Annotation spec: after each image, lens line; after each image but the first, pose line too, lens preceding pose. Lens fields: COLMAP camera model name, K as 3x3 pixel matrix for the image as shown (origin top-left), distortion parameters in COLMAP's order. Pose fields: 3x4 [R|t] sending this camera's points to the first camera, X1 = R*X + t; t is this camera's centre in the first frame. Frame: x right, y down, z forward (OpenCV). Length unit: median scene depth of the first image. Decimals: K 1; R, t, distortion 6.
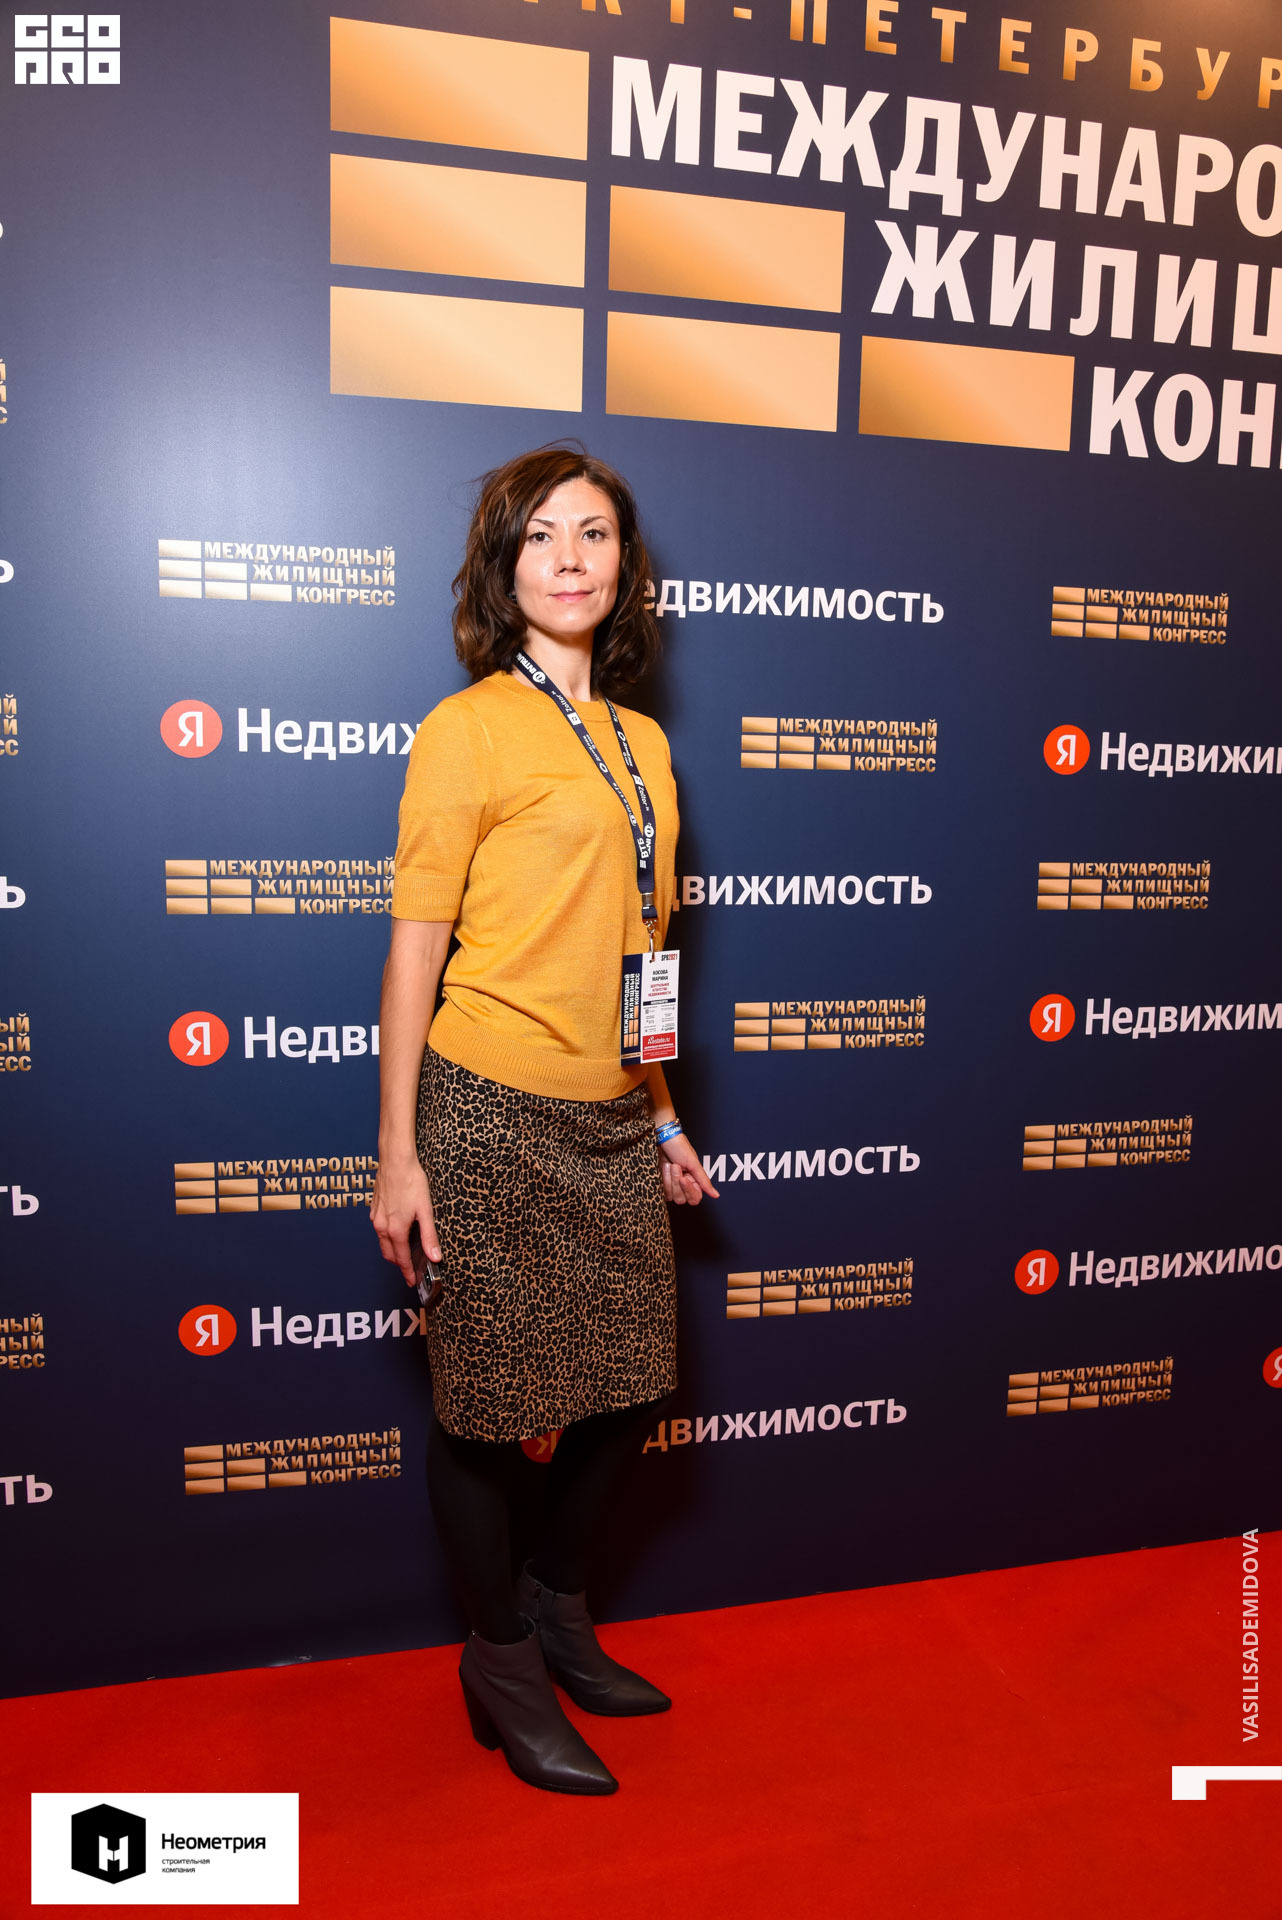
lens RADIAL K [[1716.8, 0, 698.9], [0, 1716.8, 980.3], [0, 0, 1]] dist [-0.063764, 0.126561]
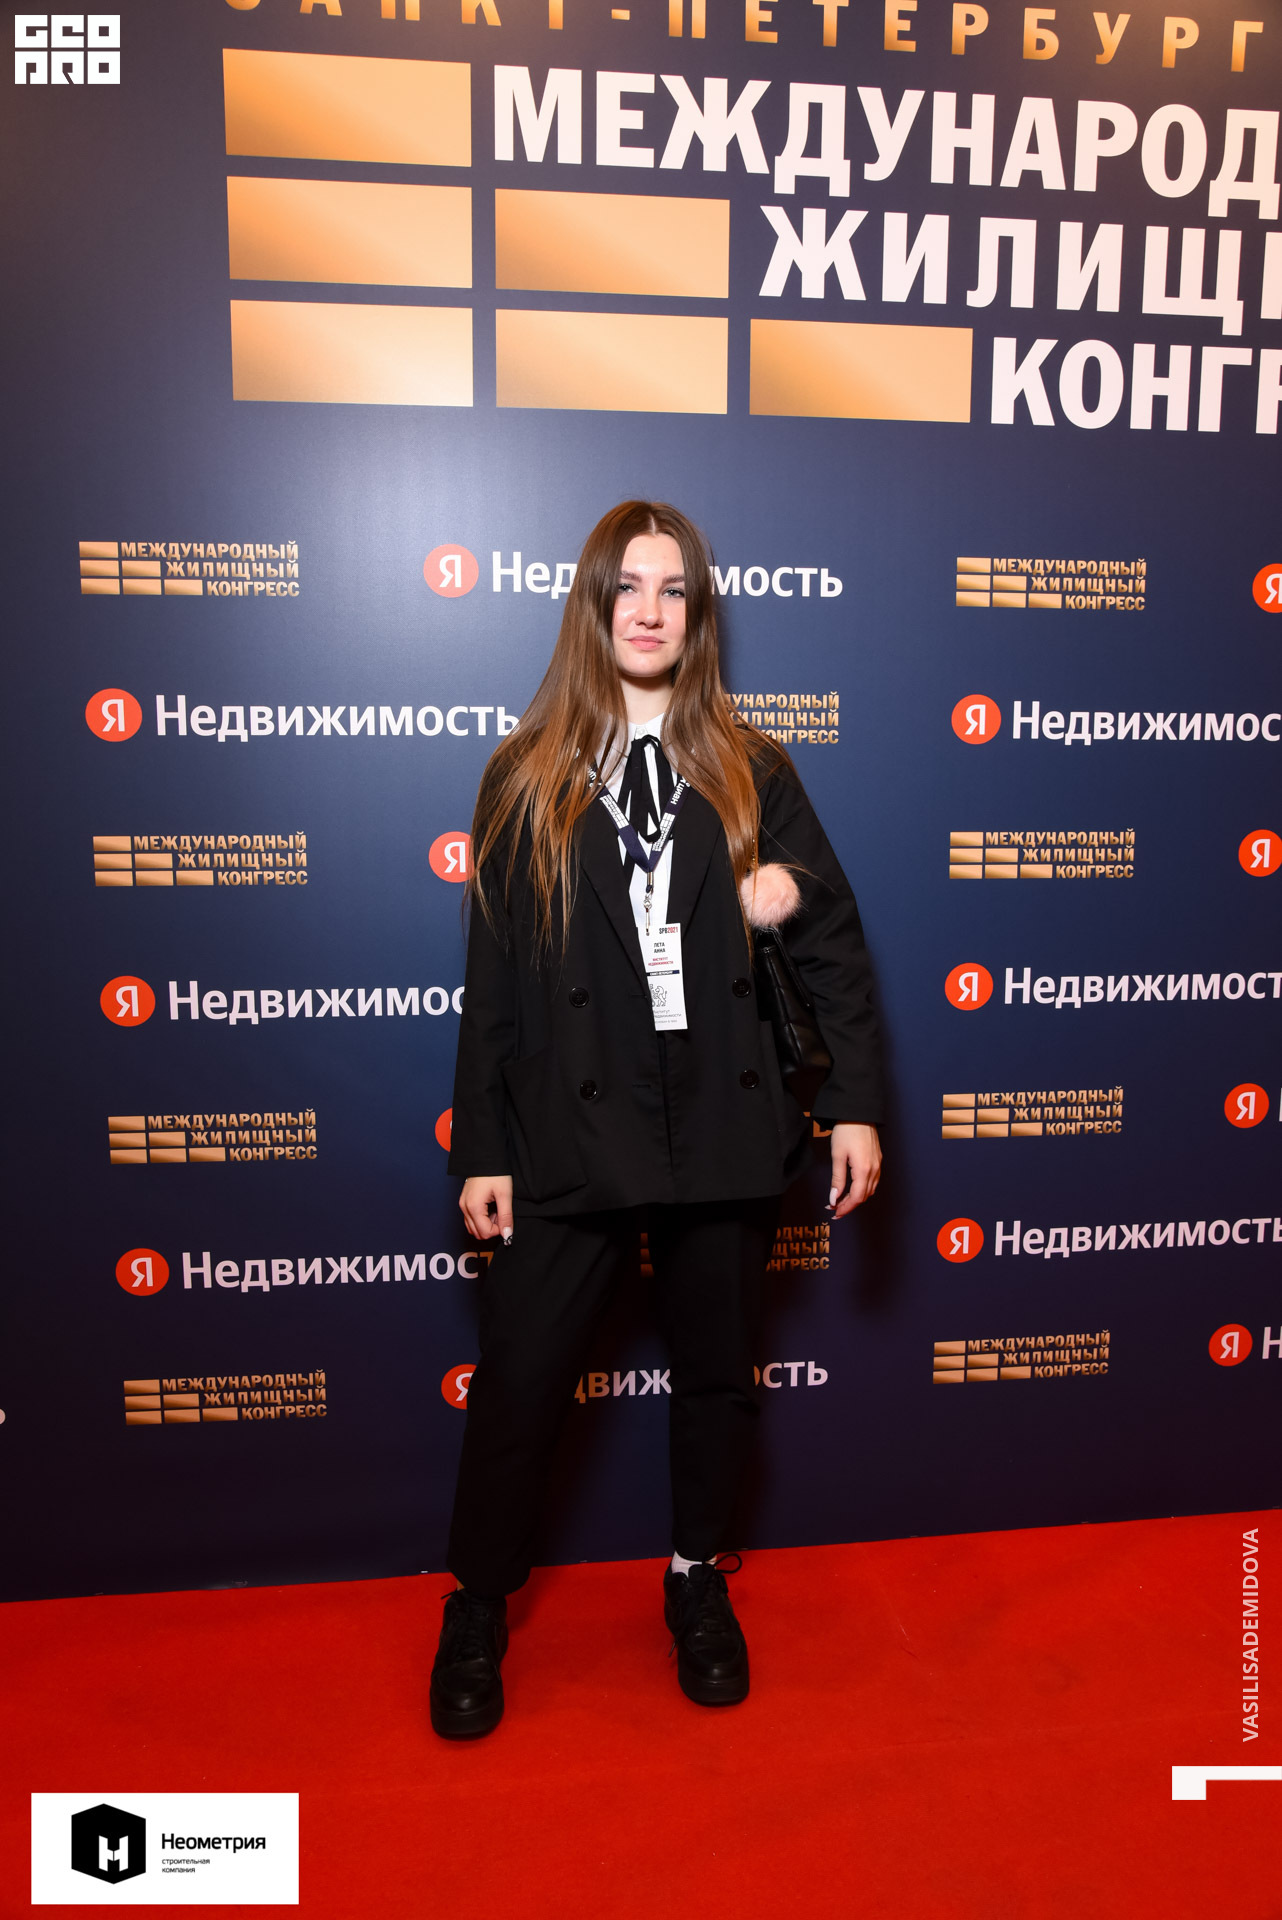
lens RADIAL K [[1716.8, 0, 674.3], [0, 1716.8, 980.4], [0, 0, 1]] dist [-0.063764, 0.126561]
pose [[0.990028, 0.000122, -0.140870, 0.195068], [-0.000220, 1.000000, -0.000679, 0.020734], [0.140870, 0.000703, 0.990028, -0.022469]]
